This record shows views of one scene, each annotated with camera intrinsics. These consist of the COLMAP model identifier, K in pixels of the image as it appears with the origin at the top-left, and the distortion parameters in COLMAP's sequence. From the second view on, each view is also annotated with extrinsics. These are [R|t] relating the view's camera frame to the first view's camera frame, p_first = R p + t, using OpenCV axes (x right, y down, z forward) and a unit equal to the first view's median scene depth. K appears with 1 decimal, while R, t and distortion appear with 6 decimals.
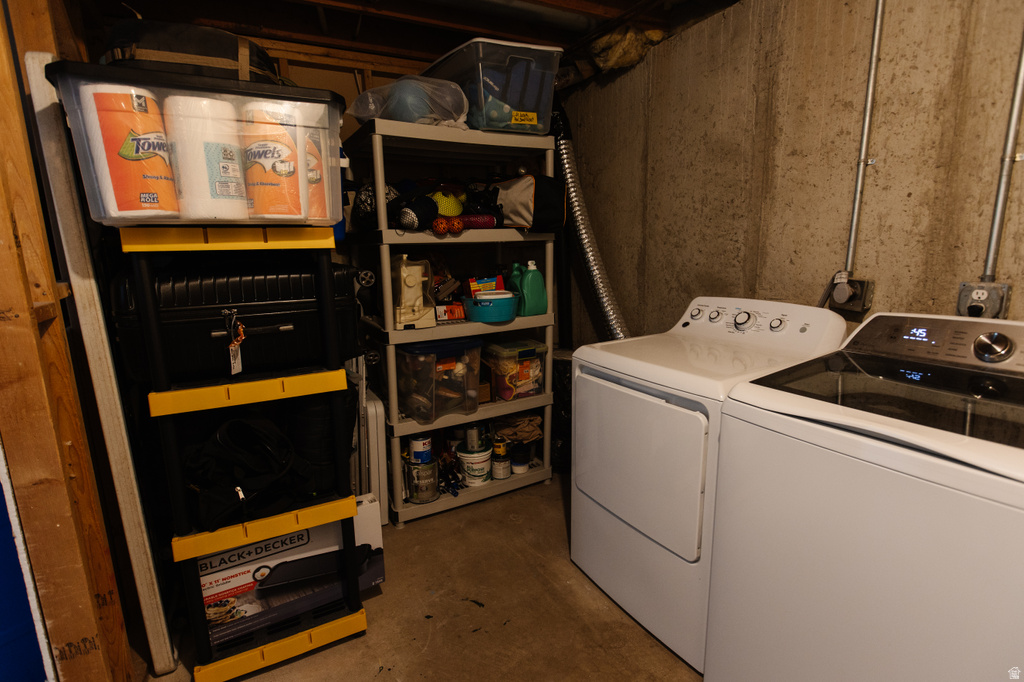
lens RADIAL K [[495.7, 0, 512.0], [0, 495.7, 341.0], [0, 0, 1]] dist [-0.001658, -0.000236]
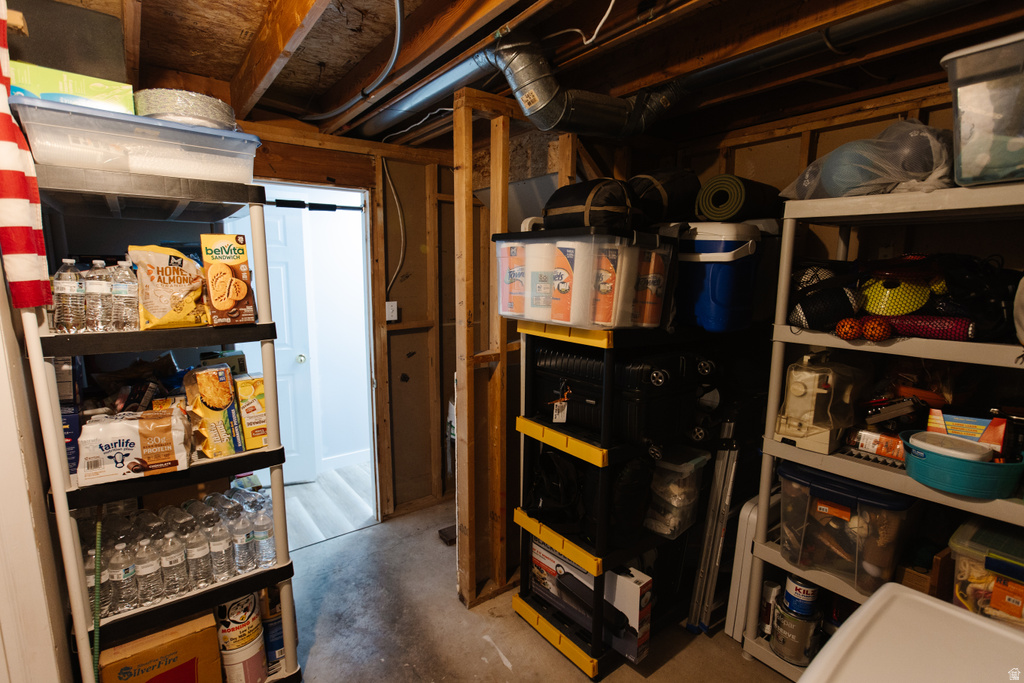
lens RADIAL K [[495.7, 0, 512.0], [0, 495.7, 341.5], [0, 0, 1]] dist [-0.001658, -0.000236]
pose [[0.164469, 0.171327, -0.971389, 0.508695], [-0.200893, 0.969977, 0.137064, -0.219674], [0.965708, 0.172603, 0.193949, 0.382802]]
